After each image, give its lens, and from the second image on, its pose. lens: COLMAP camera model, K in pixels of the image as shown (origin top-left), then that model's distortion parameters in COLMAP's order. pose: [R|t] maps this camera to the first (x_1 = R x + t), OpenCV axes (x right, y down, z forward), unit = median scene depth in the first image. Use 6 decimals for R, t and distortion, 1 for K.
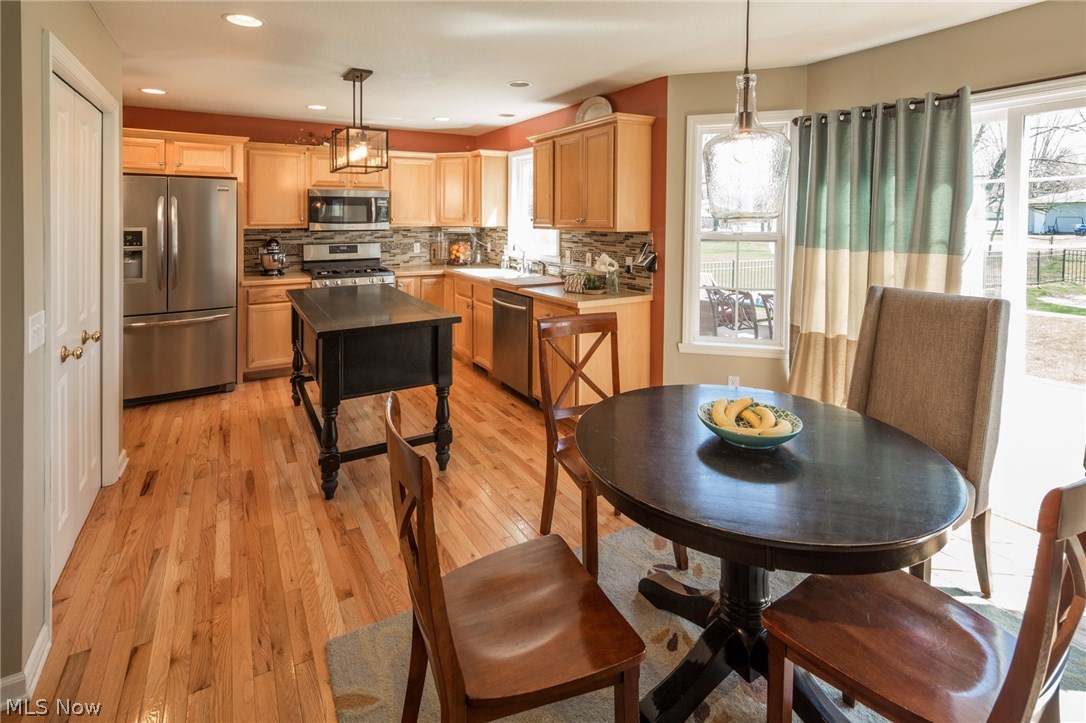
lens RADIAL K [[527.9, 0, 544.2], [0, 527.9, 334.9], [0, 0, 1]] dist [0.010355, 0.000233]
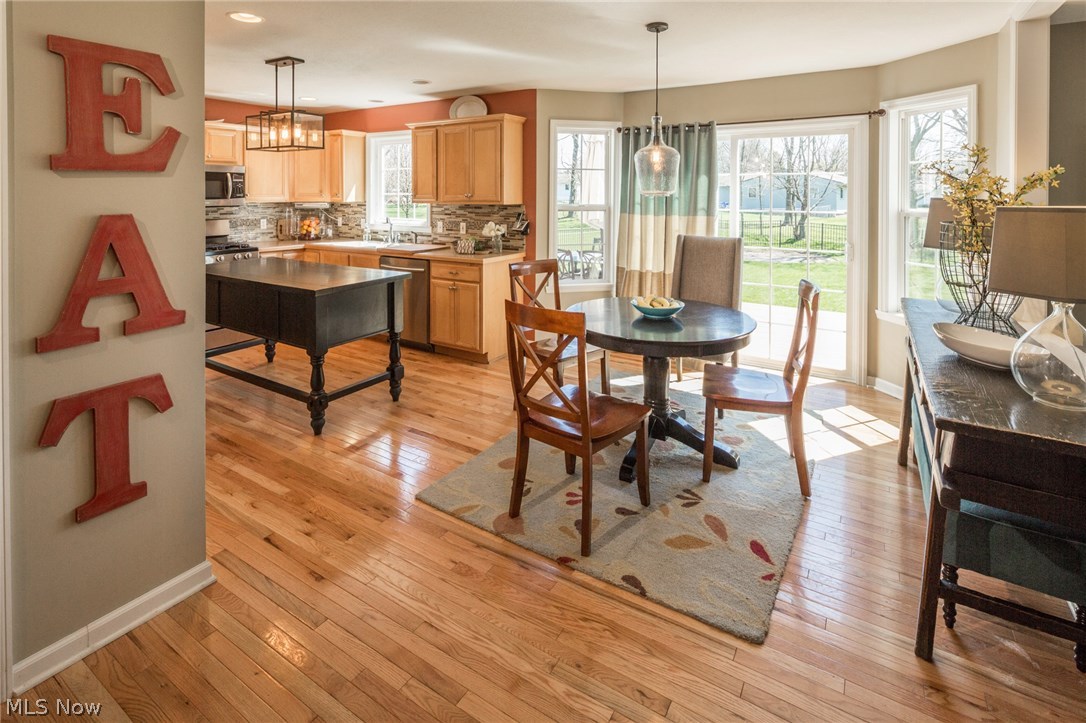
lens RADIAL K [[502.9, 0, 543.0], [0, 502.9, 361.5], [0, 0, 1]] dist [-0.000552, -0.000183]
pose [[0.888895, -0.141112, 0.435835, -0.371621], [0.096274, 0.987672, 0.123430, 0.048214], [-0.447880, -0.067756, 0.891523, -0.201247]]
